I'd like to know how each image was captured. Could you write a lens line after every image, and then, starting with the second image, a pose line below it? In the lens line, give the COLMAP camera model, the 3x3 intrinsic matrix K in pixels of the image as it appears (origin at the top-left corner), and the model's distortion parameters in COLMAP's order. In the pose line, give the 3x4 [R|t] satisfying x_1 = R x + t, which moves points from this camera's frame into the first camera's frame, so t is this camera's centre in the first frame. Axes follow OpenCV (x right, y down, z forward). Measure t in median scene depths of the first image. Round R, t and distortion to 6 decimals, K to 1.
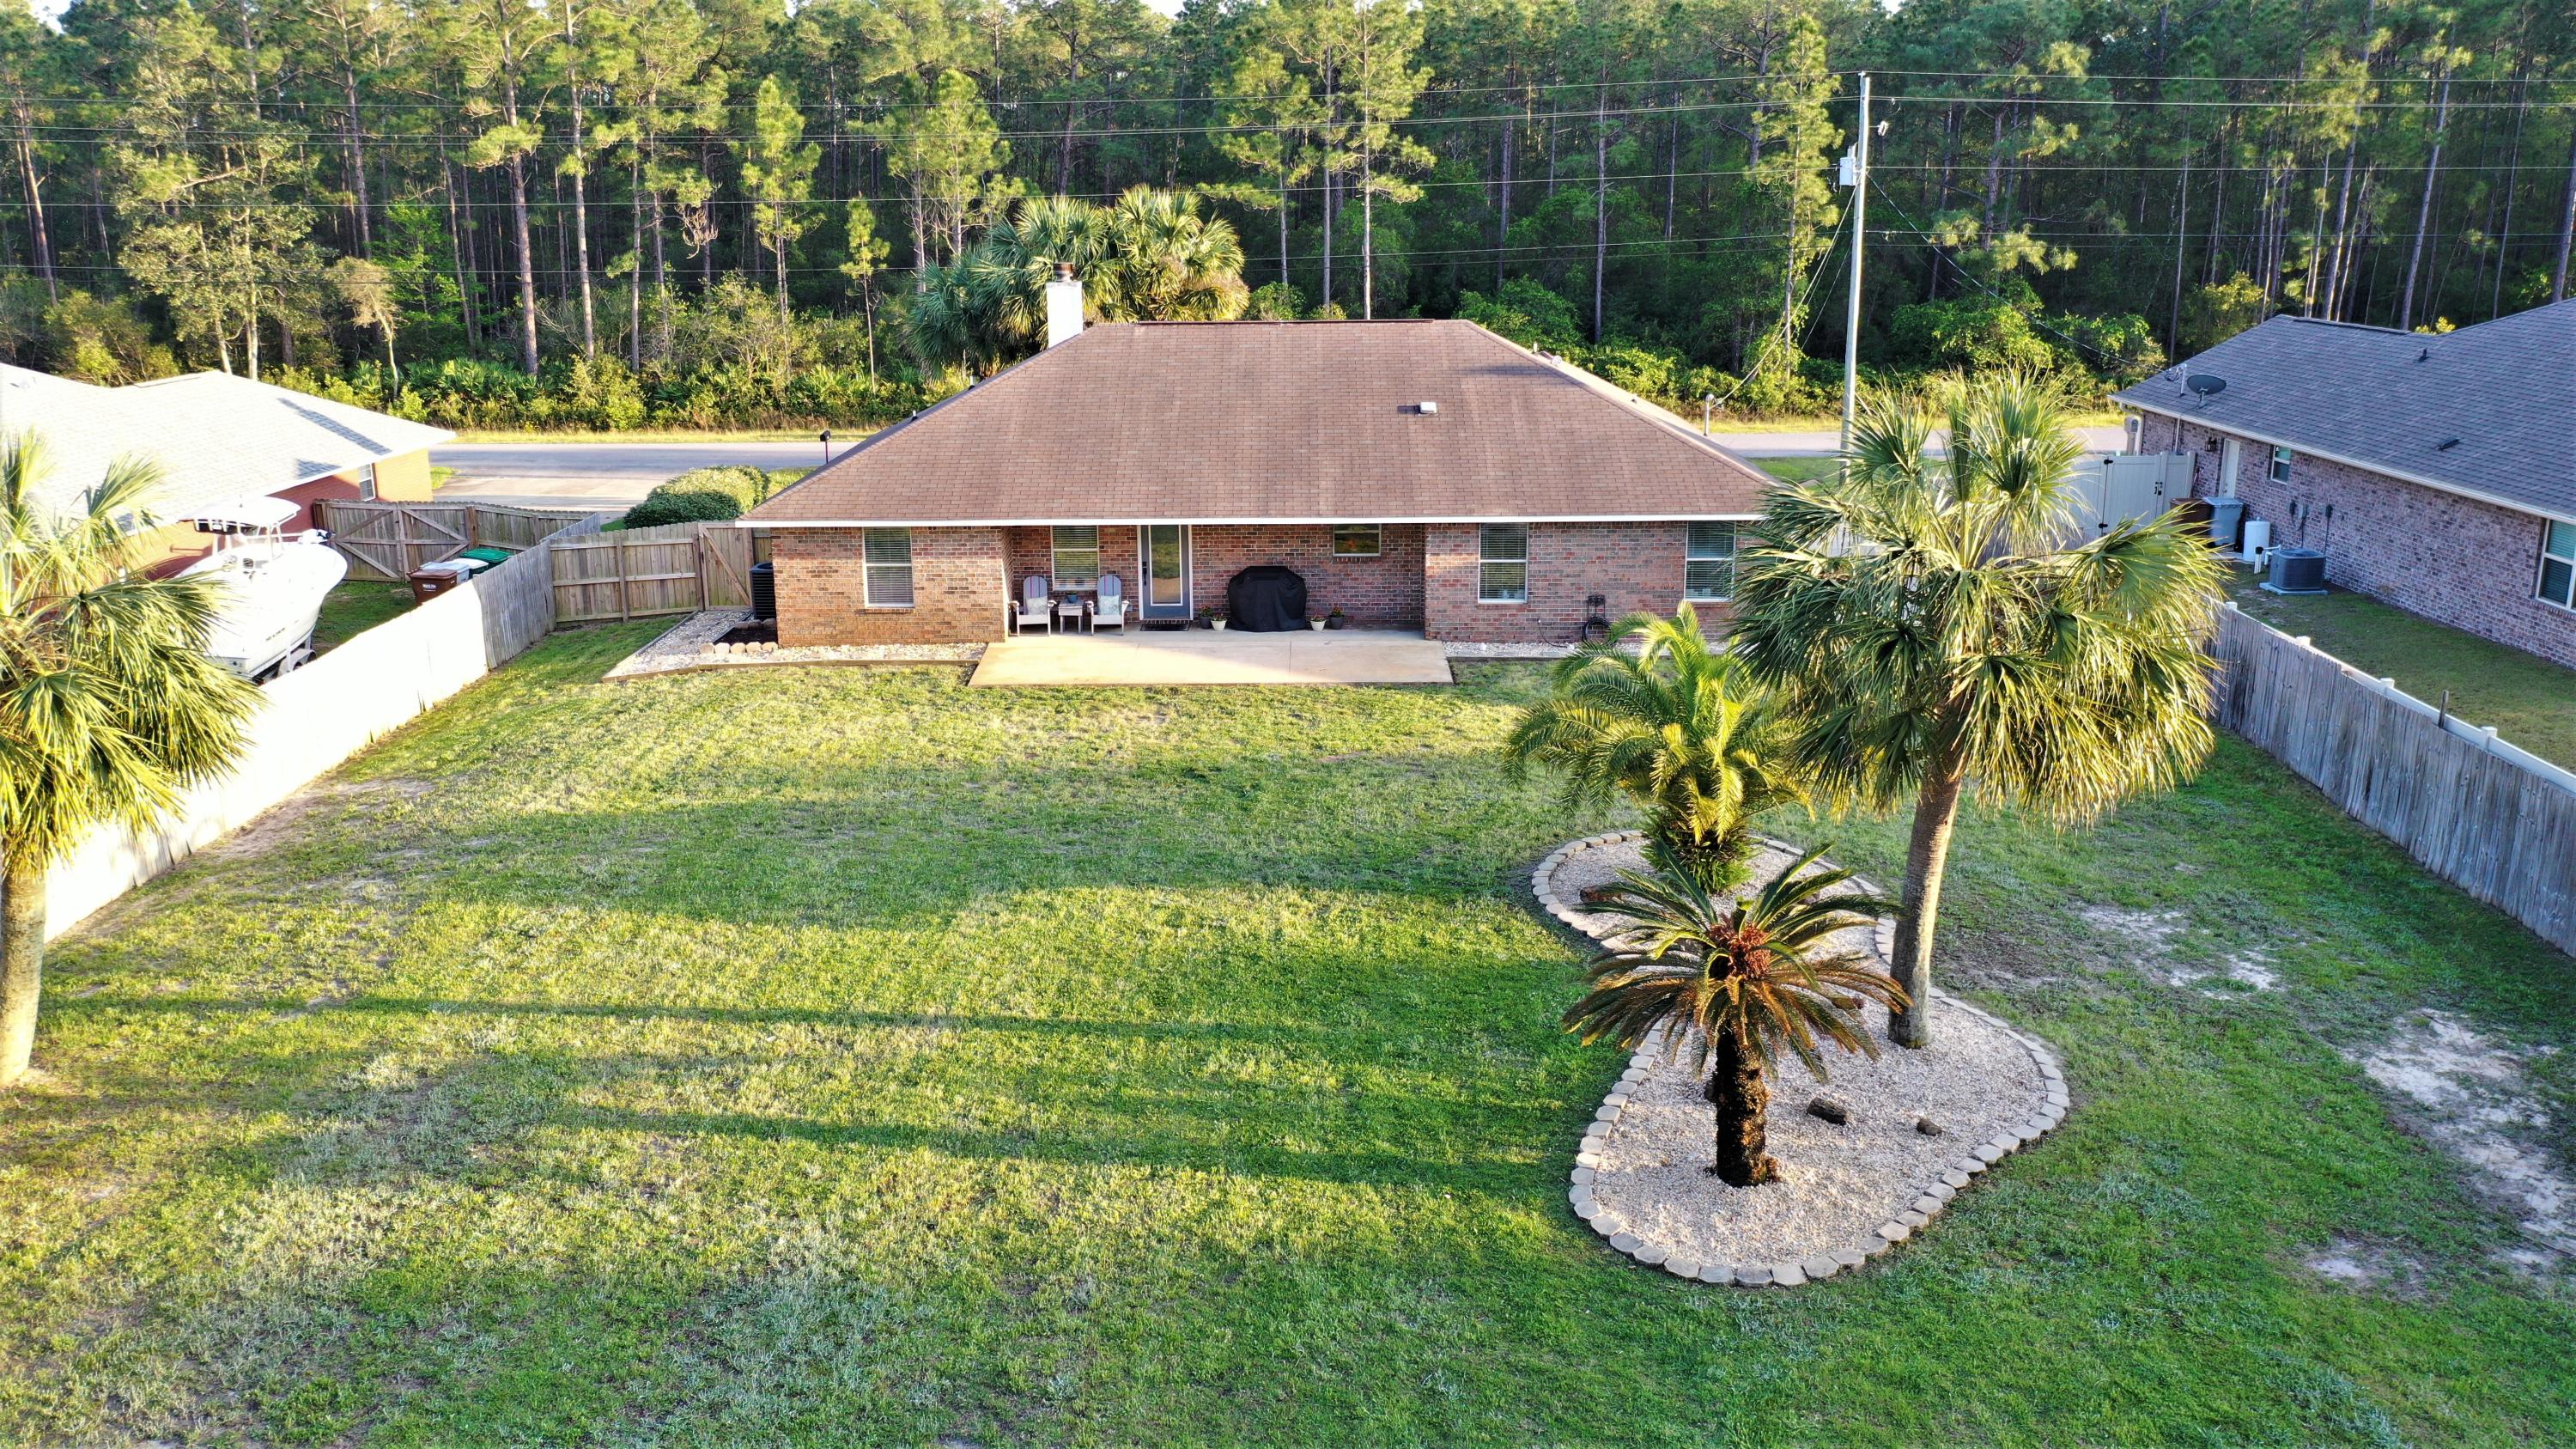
lens RADIAL K [[2042.1, 0, 1285.7], [0, 2042.1, 720.6], [0, 0, 1]] dist [0.010176, 0.004239]
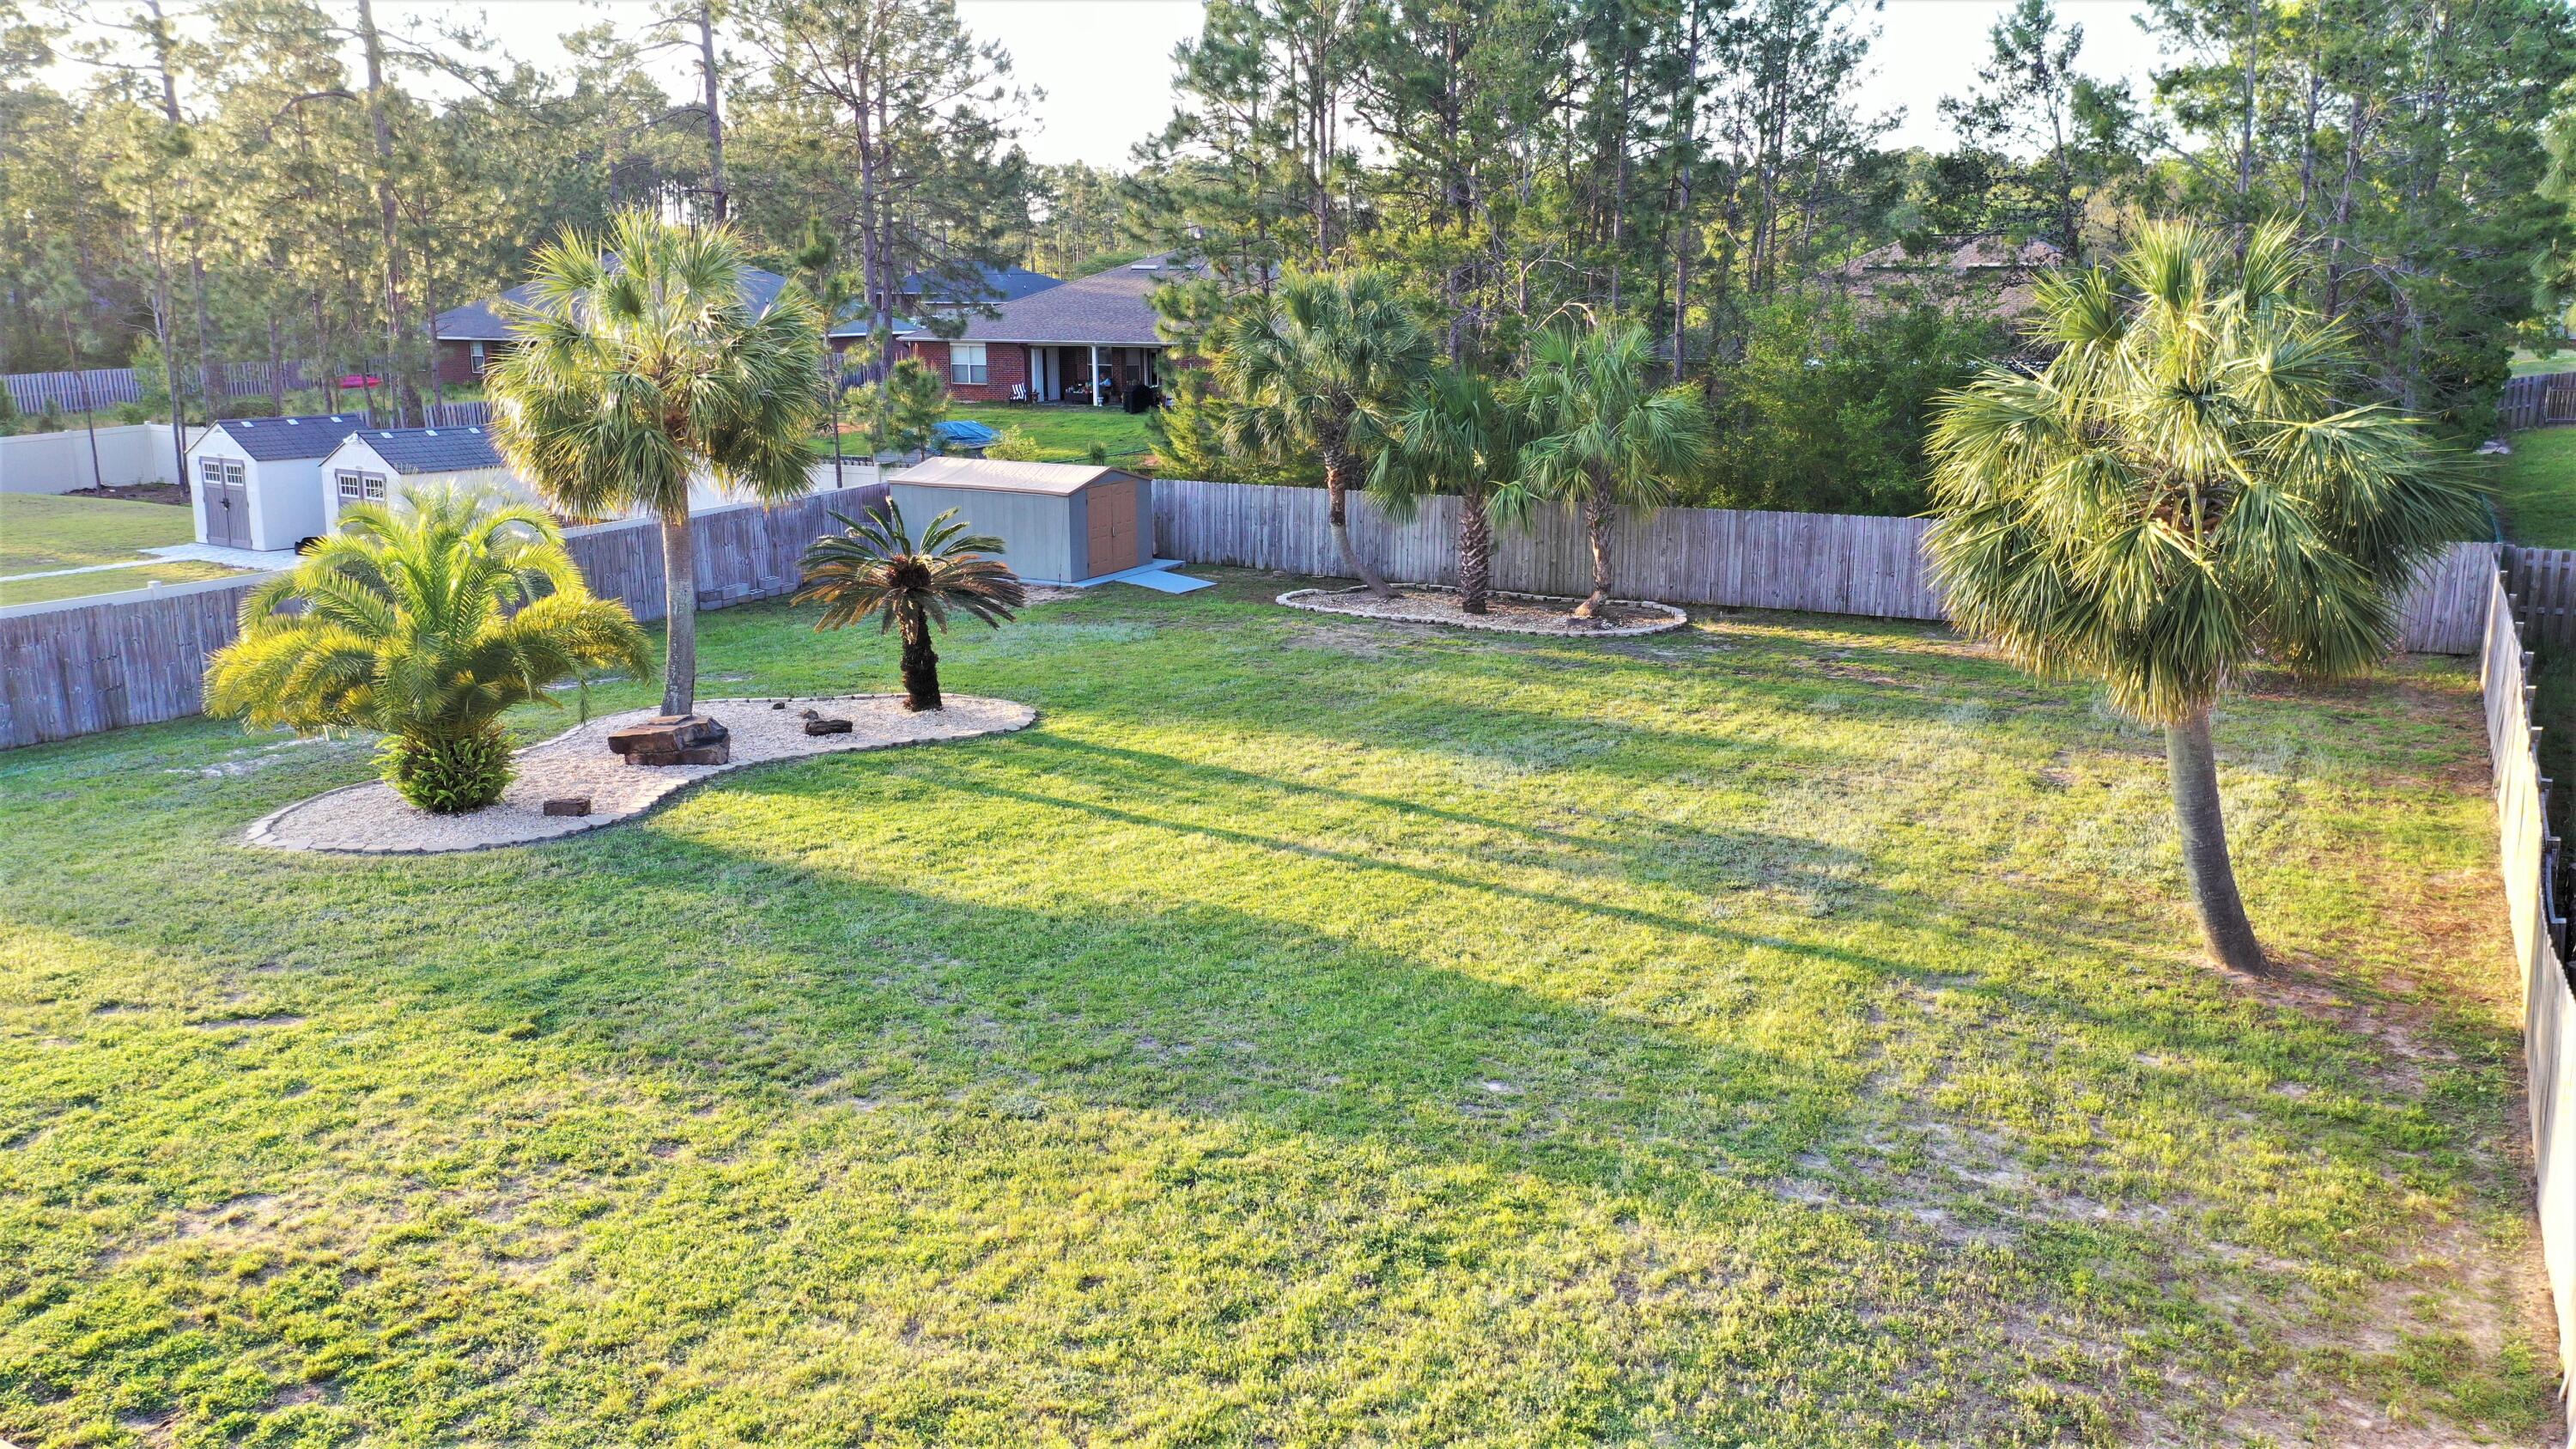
lens RADIAL K [[2042.1, 0, 1283.5], [0, 2042.1, 719.9], [0, 0, 1]] dist [0.010176, 0.004239]
pose [[-0.886974, -0.096483, 0.451628, -0.336733], [0.123284, 0.892976, 0.432892, -0.189834], [-0.445060, 0.439642, -0.780151, 0.951198]]
